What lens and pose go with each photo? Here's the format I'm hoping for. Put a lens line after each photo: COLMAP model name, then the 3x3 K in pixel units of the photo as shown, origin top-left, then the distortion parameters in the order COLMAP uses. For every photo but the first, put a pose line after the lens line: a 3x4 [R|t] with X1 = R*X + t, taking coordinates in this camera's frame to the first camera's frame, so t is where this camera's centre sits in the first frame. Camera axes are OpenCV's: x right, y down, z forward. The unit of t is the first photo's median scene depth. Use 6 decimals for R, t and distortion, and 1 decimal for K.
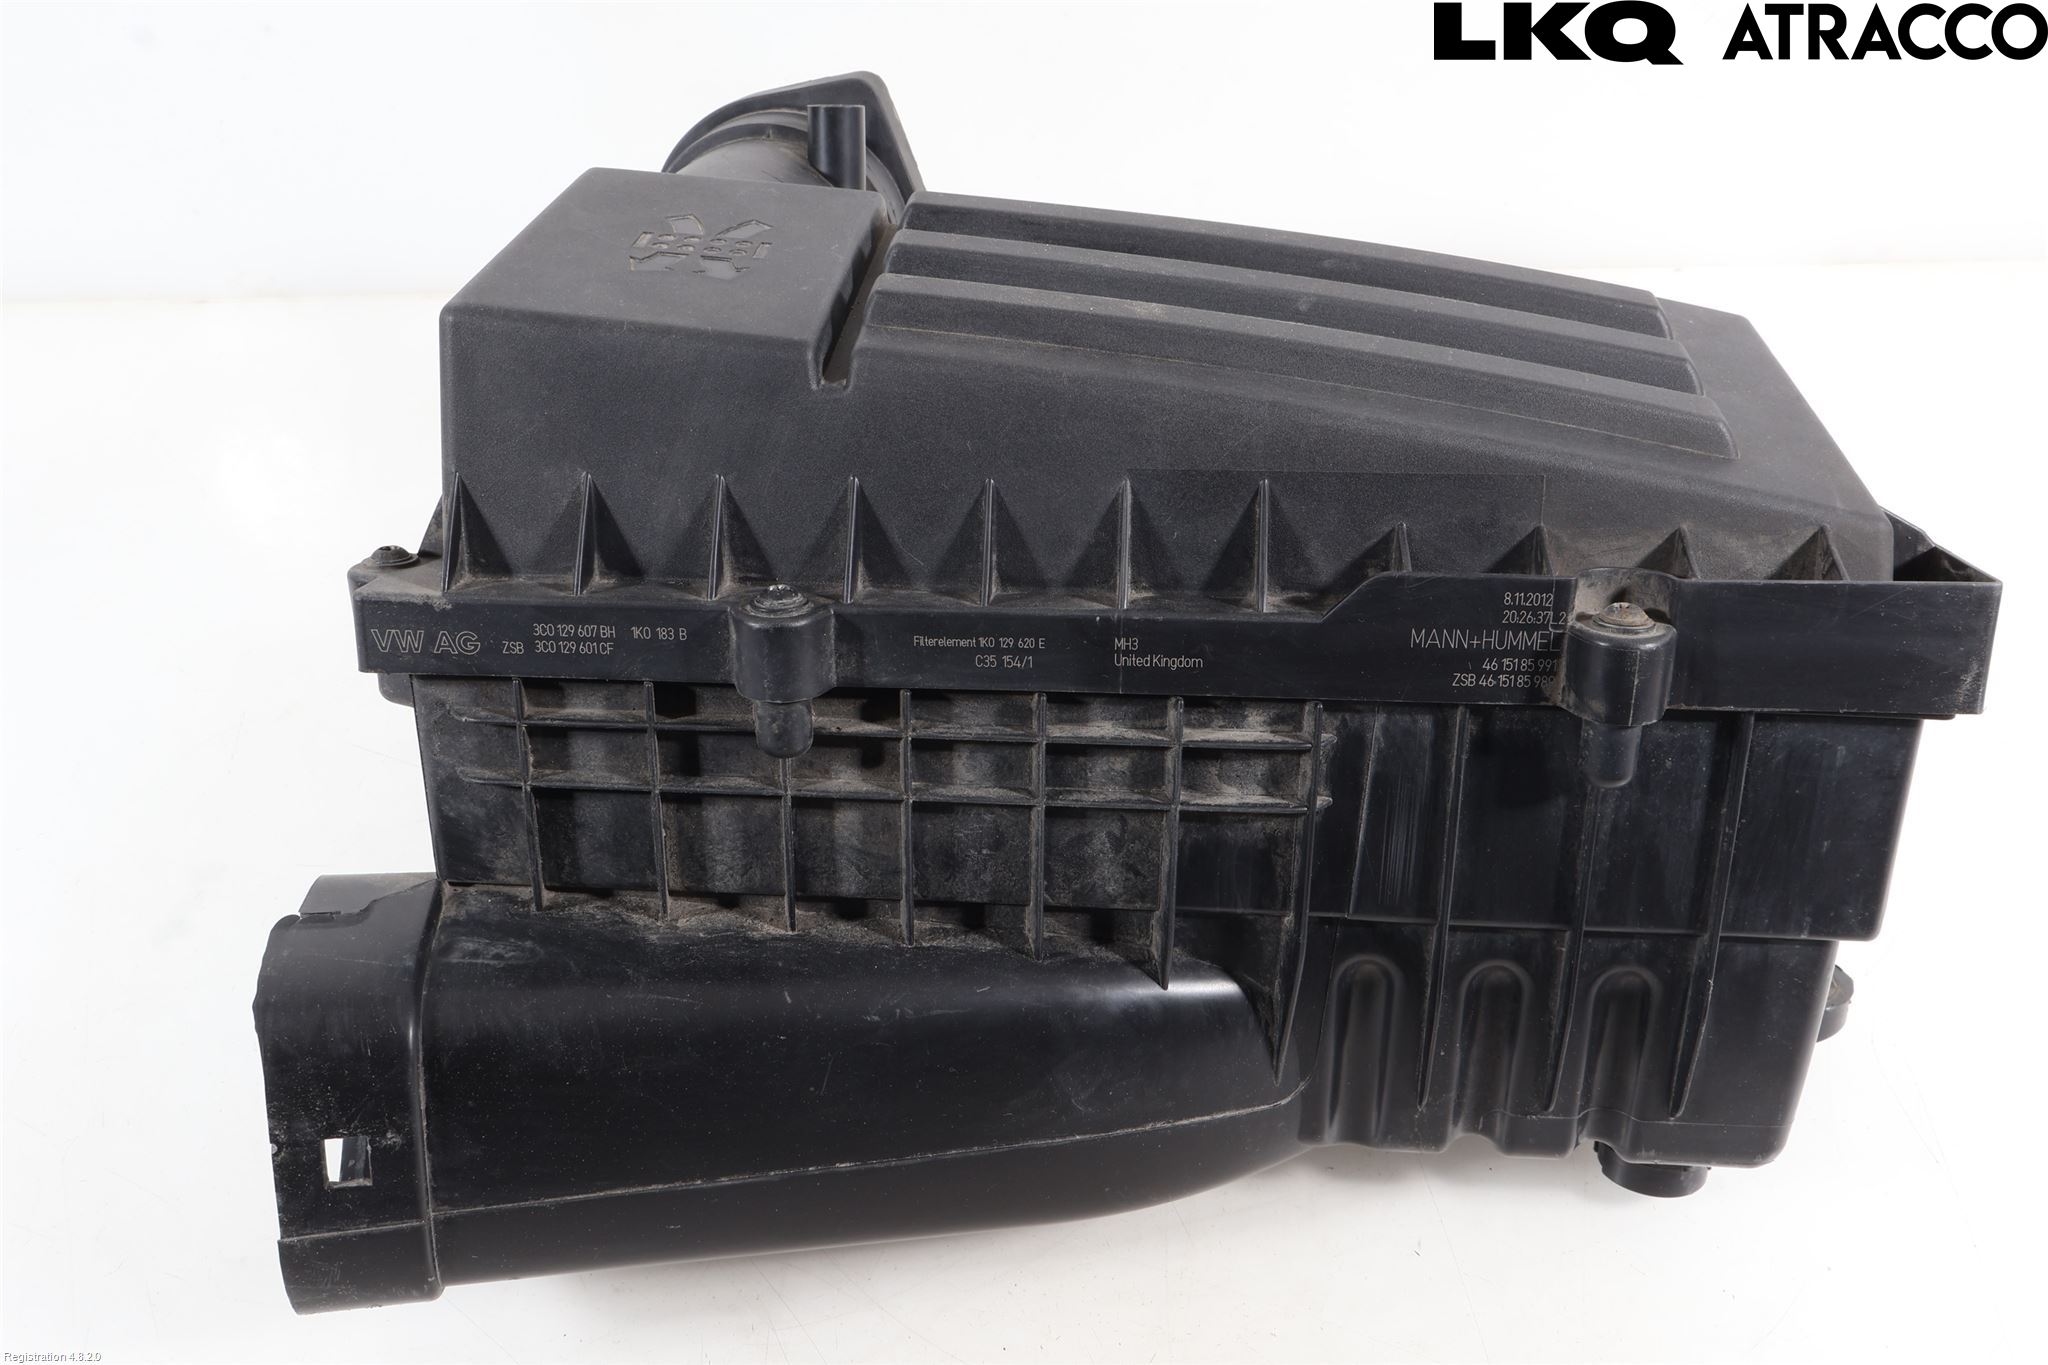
lens RADIAL K [[1728.2, 0, 1024.0], [0, 1728.2, 682.5], [0, 0, 1]] dist [0.000128, 0.000005]
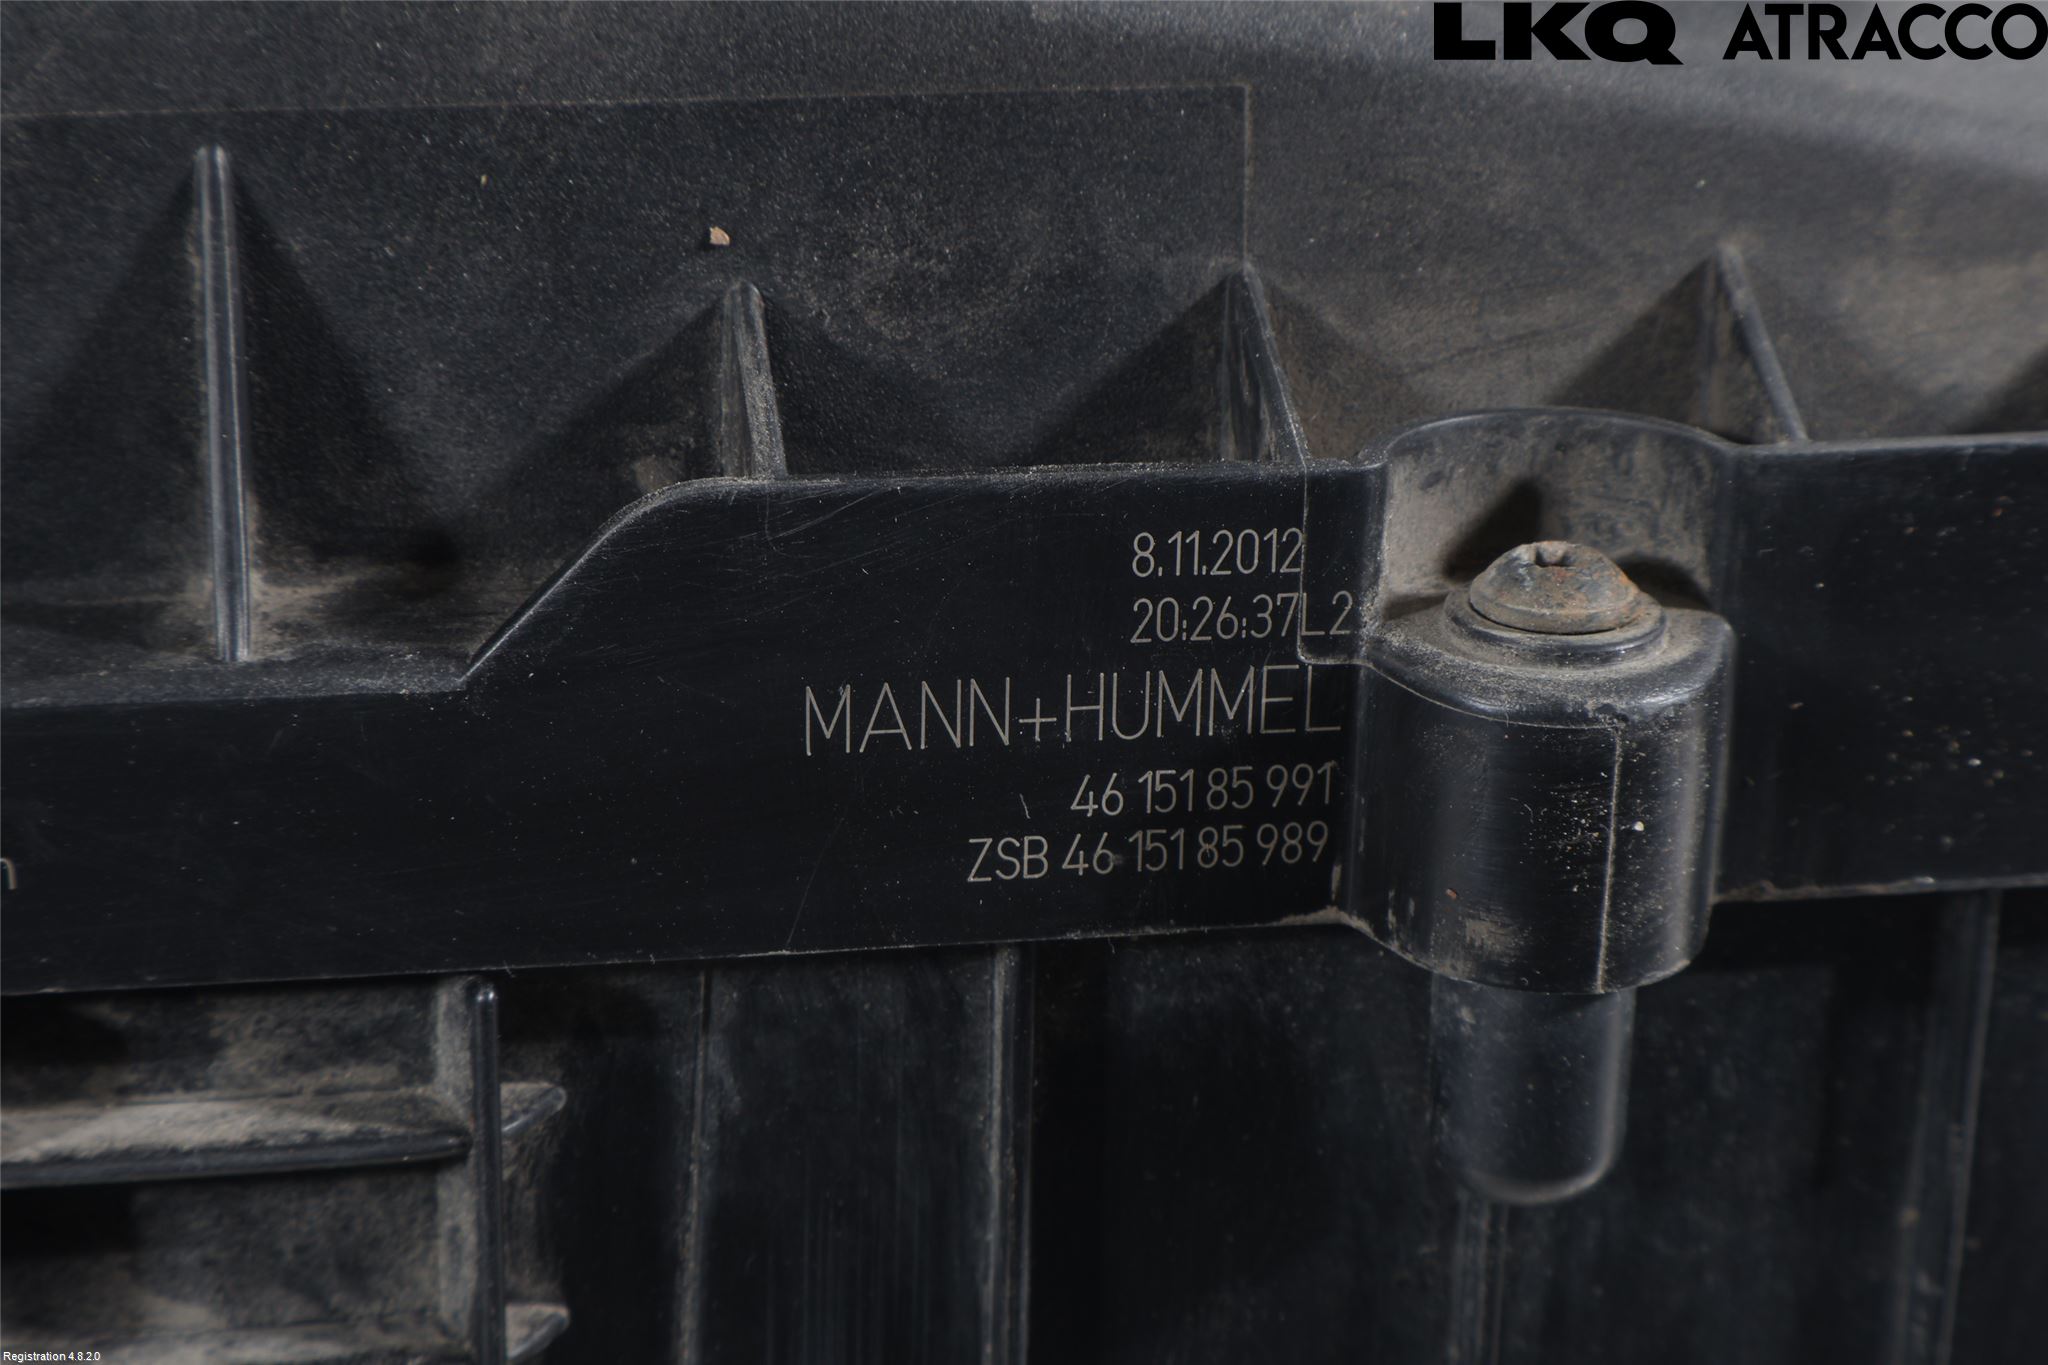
lens RADIAL K [[4329.4, 0, 1024.0], [0, 4329.4, 682.5], [0, 0, 1]] dist [0.026891, -0.001557]
pose [[0.969889, -0.069384, 0.233455, 0.099245], [0.063318, 0.997435, 0.033390, -0.050501], [-0.235173, -0.017603, 0.971794, 0.335988]]
